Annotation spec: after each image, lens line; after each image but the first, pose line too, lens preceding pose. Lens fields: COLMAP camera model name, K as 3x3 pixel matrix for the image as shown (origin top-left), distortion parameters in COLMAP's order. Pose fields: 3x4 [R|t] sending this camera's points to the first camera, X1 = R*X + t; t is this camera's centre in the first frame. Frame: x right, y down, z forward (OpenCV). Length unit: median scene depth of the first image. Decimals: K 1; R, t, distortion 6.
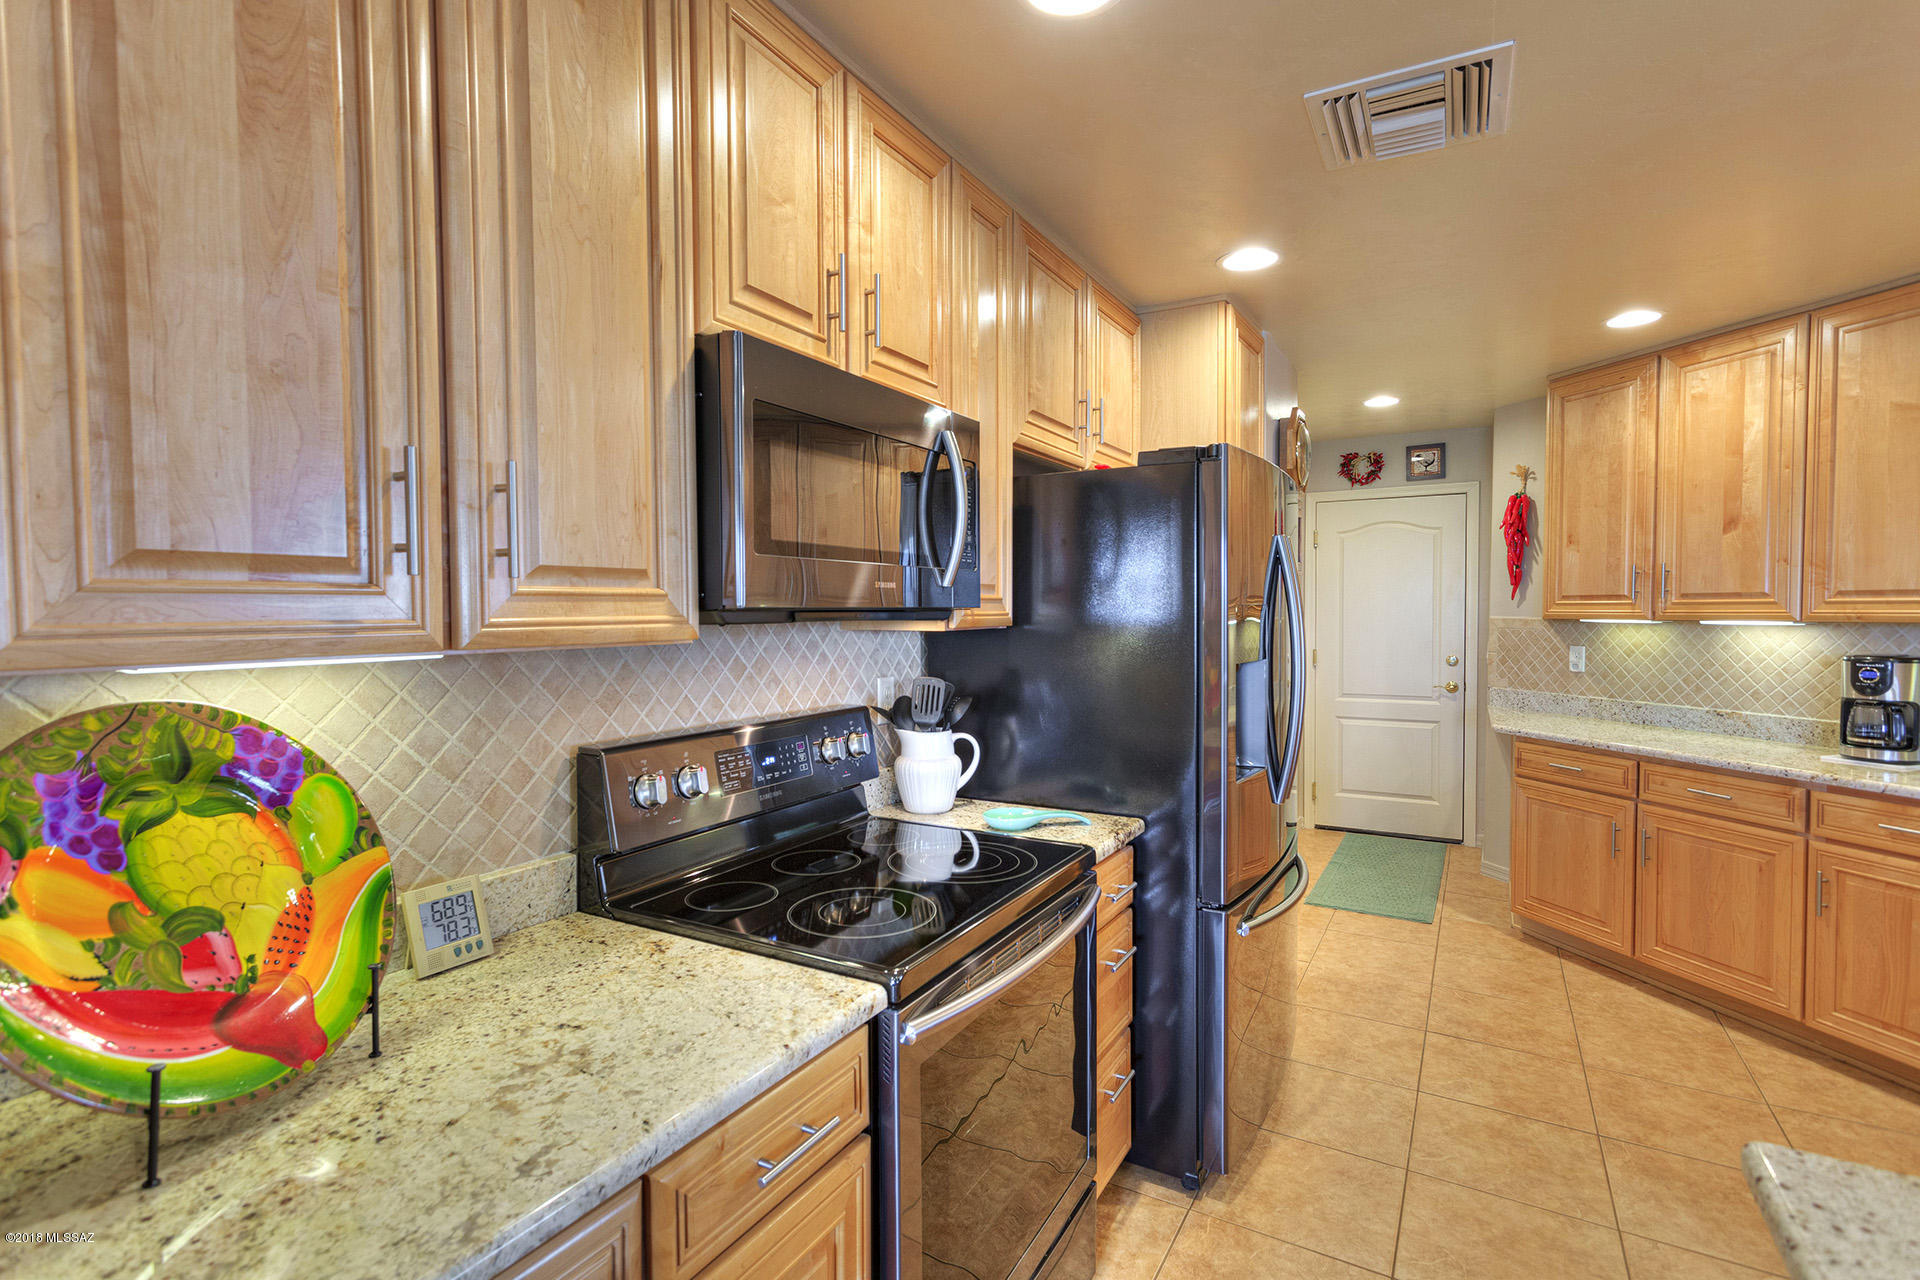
lens RADIAL K [[887.1, 0, 948.4], [0, 887.1, 639.4], [0, 0, 1]] dist [0.005834, 0.000939]
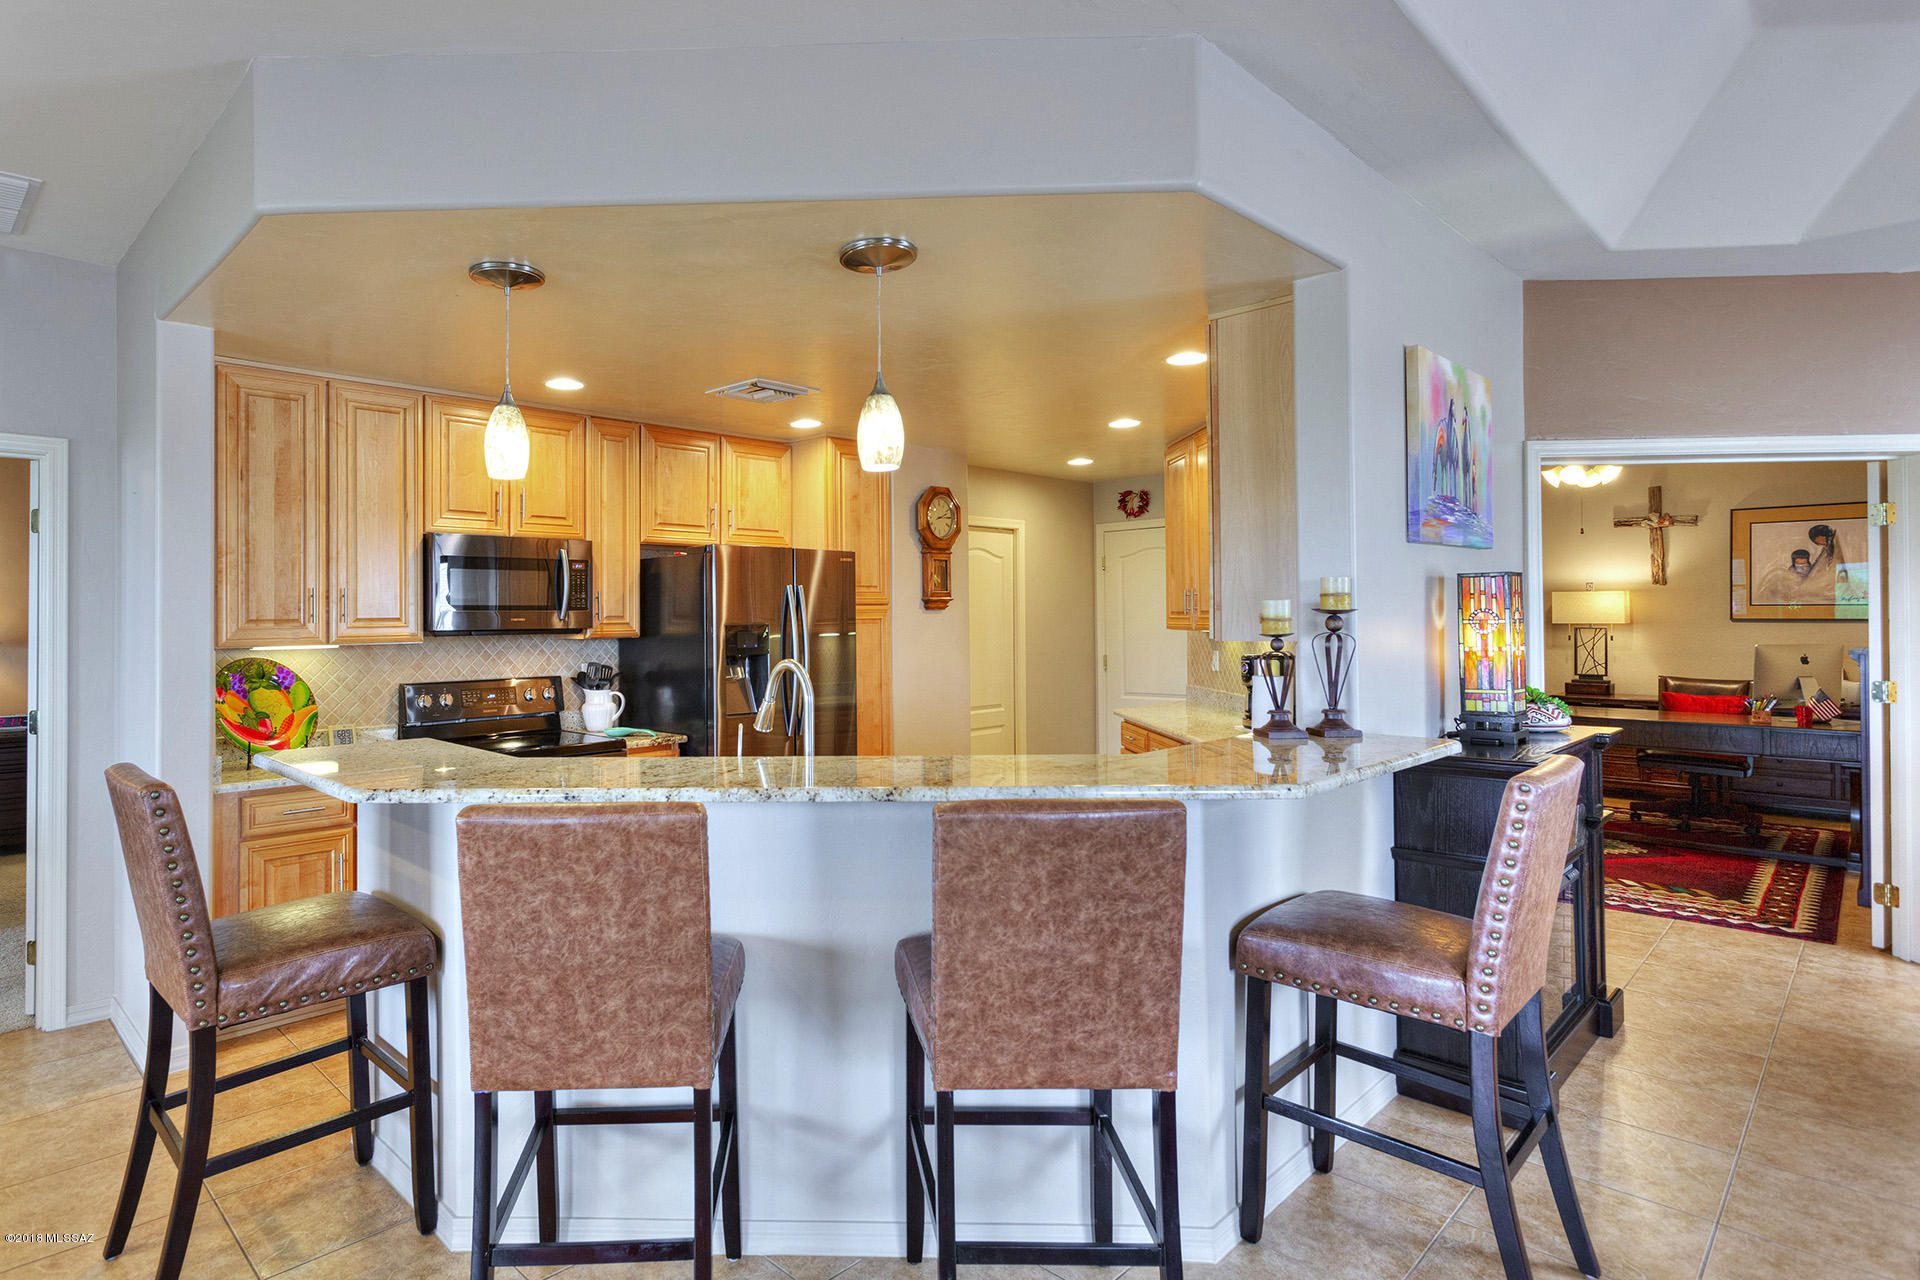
lens RADIAL K [[999.0, 0, 813.5], [0, 999.0, 606.9], [0, 0, 1]] dist [-0.000577, 0.003185]
pose [[0.958299, -0.005321, -0.285716, 0.181101], [-0.006147, 0.999211, -0.039227, 0.000566], [0.285700, 0.039347, 0.957511, -0.167343]]
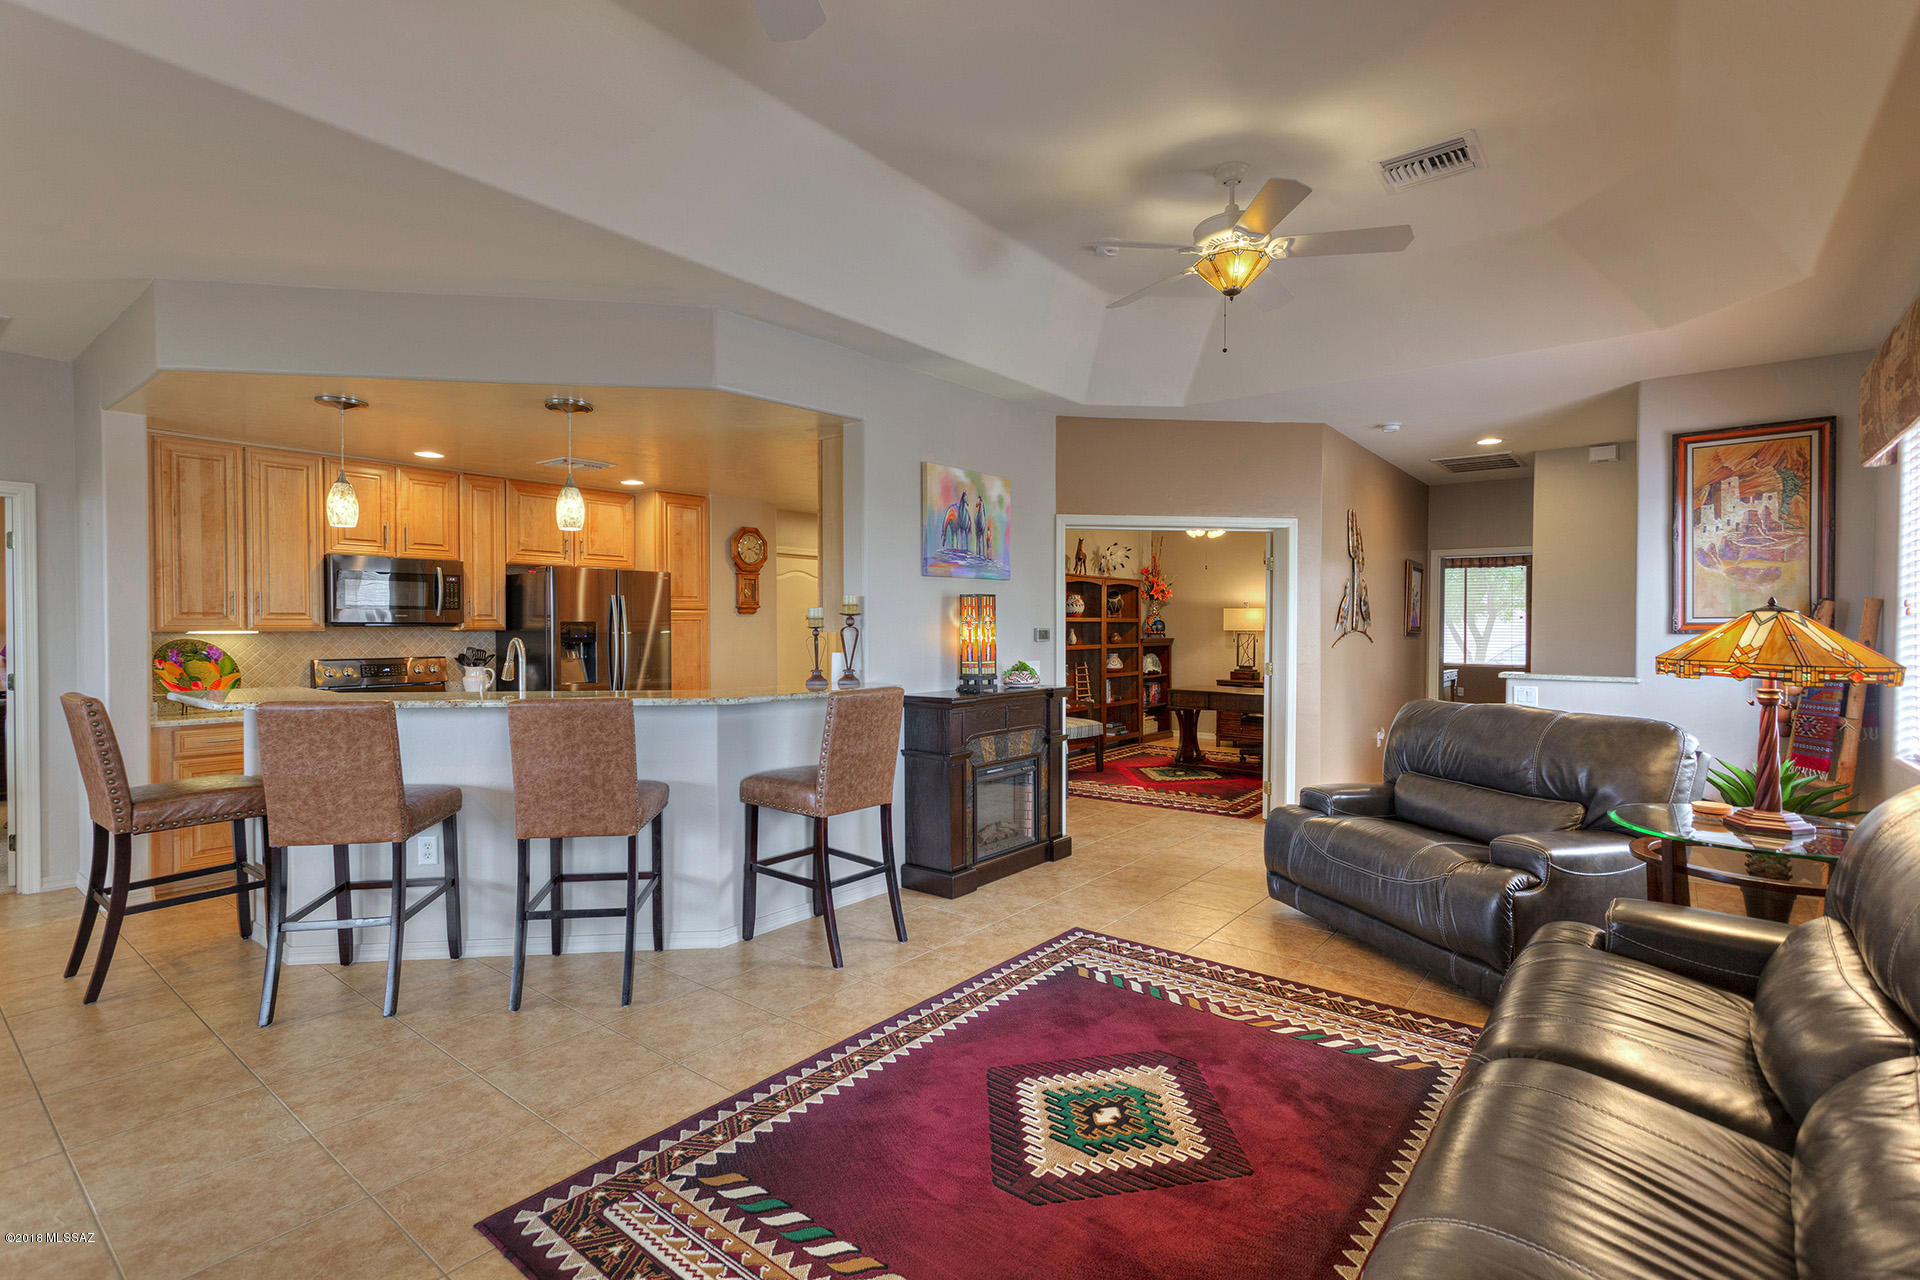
lens RADIAL K [[887.1, 0, 955.7], [0, 887.1, 644.2], [0, 0, 1]] dist [0.005834, 0.000939]
pose [[0.990361, 0.012152, -0.137976, 0.313581], [-0.013478, 0.999871, -0.008680, 0.006150], [0.137852, 0.010456, 0.990398, -0.261580]]
